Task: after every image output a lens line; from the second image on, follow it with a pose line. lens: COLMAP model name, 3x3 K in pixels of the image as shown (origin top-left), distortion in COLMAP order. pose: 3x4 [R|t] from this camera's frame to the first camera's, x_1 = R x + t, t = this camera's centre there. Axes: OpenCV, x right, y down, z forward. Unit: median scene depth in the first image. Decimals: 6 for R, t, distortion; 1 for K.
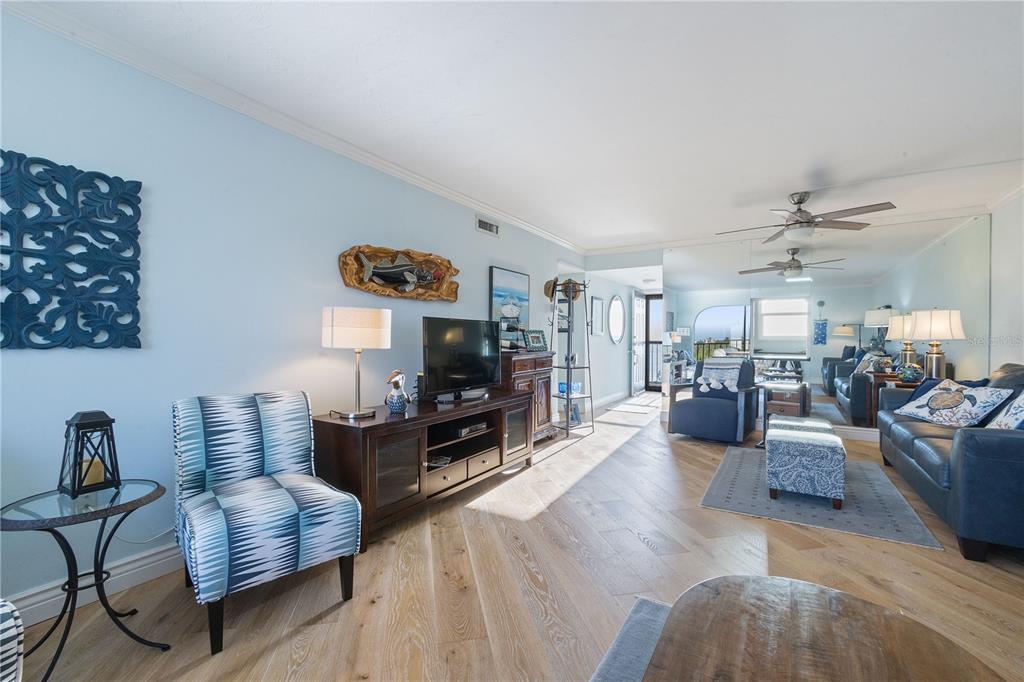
lens RADIAL K [[436.2, 0, 512.0], [0, 436.2, 341.0], [0, 0, 1]] dist [0.000493, -0.000030]
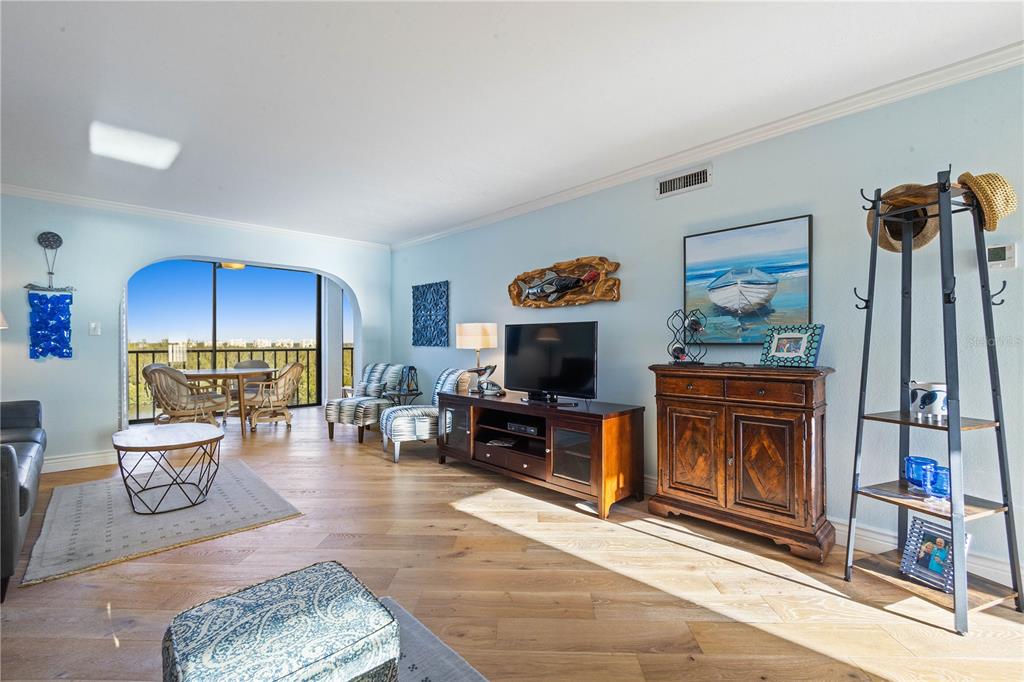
lens RADIAL K [[436.2, 0, 512.0], [0, 436.2, 341.0], [0, 0, 1]] dist [0.000493, -0.000030]
pose [[-0.229998, -0.002673, -0.973188, 0.588890], [-0.004120, 0.999990, -0.001773, -0.004766], [0.973182, 0.003602, -0.230006, 0.768116]]
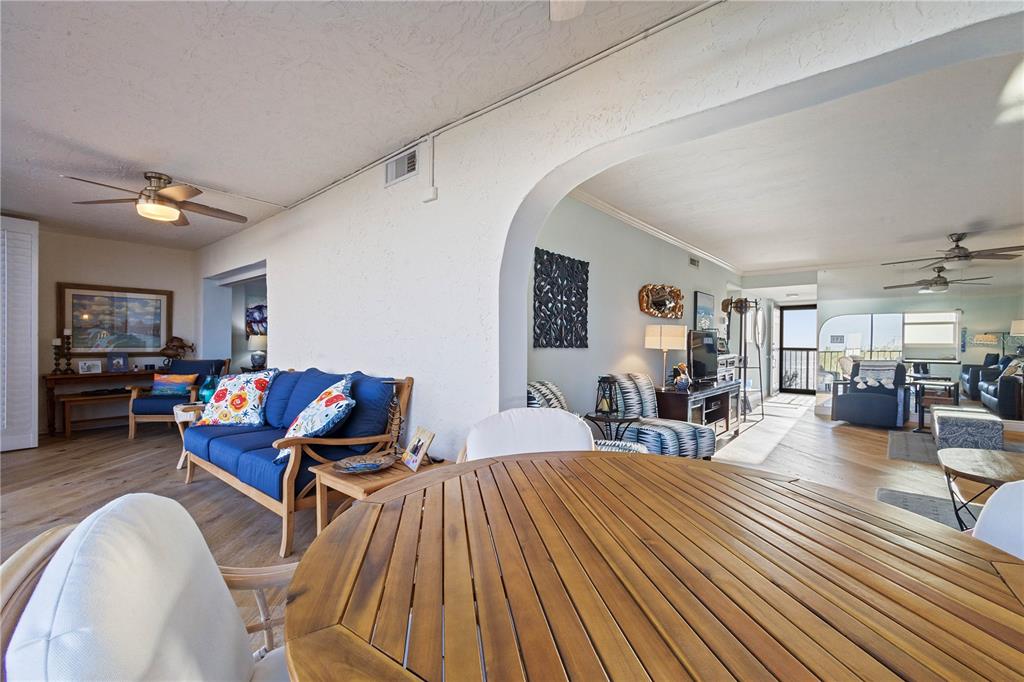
lens RADIAL K [[444.2, 0, 511.8], [0, 444.2, 345.2], [0, 0, 1]] dist [0.001076, 0.000626]
pose [[0.988281, 0.005520, -0.152545, -0.352270], [-0.006229, 0.999972, -0.004165, 0.005985], [0.152518, 0.005067, 0.988288, -0.400515]]
